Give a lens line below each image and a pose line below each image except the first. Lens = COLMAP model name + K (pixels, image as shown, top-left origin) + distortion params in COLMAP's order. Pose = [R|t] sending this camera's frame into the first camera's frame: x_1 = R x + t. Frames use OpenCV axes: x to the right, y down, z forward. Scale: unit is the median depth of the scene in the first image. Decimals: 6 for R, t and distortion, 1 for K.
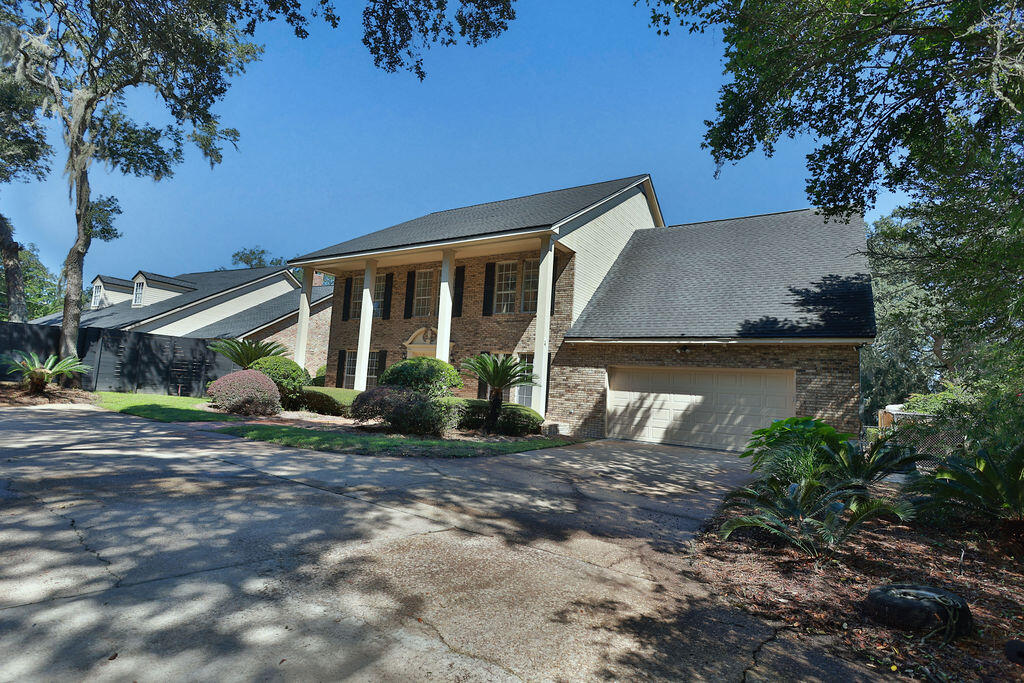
lens RADIAL K [[514.1, 0, 506.5], [0, 514.1, 349.3], [0, 0, 1]] dist [0.000776, 0.000688]
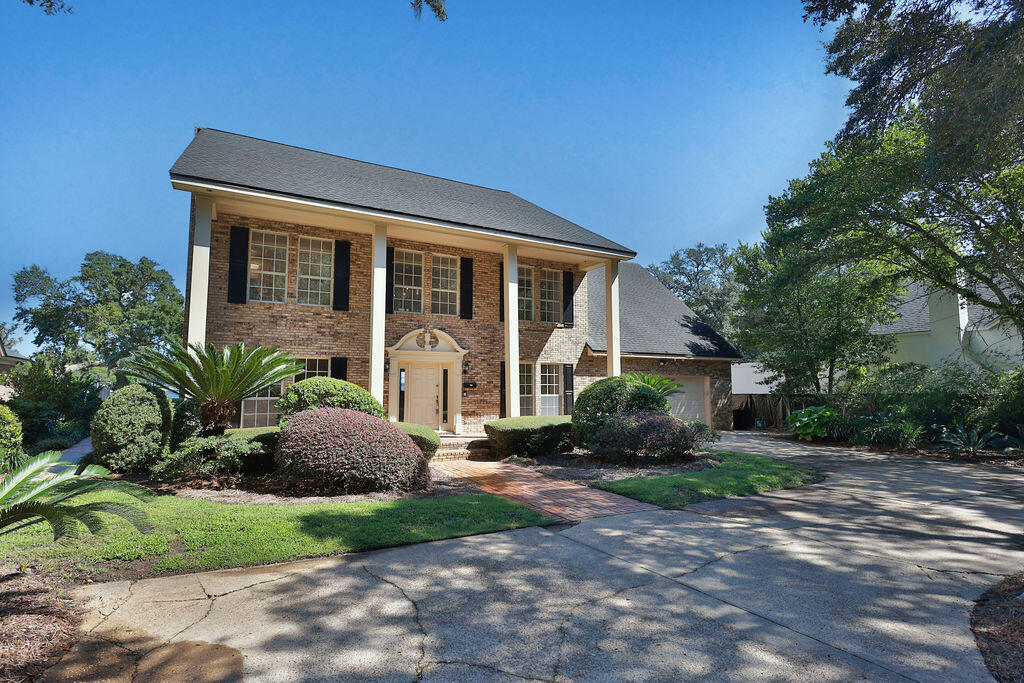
lens RADIAL K [[514.1, 0, 506.5], [0, 514.1, 349.3], [0, 0, 1]] dist [0.000776, 0.000688]
pose [[0.479594, 0.011422, 0.877416, -0.875690], [-0.035714, 0.999341, 0.006512, -0.023863], [-0.876763, -0.034459, 0.479686, 0.589140]]
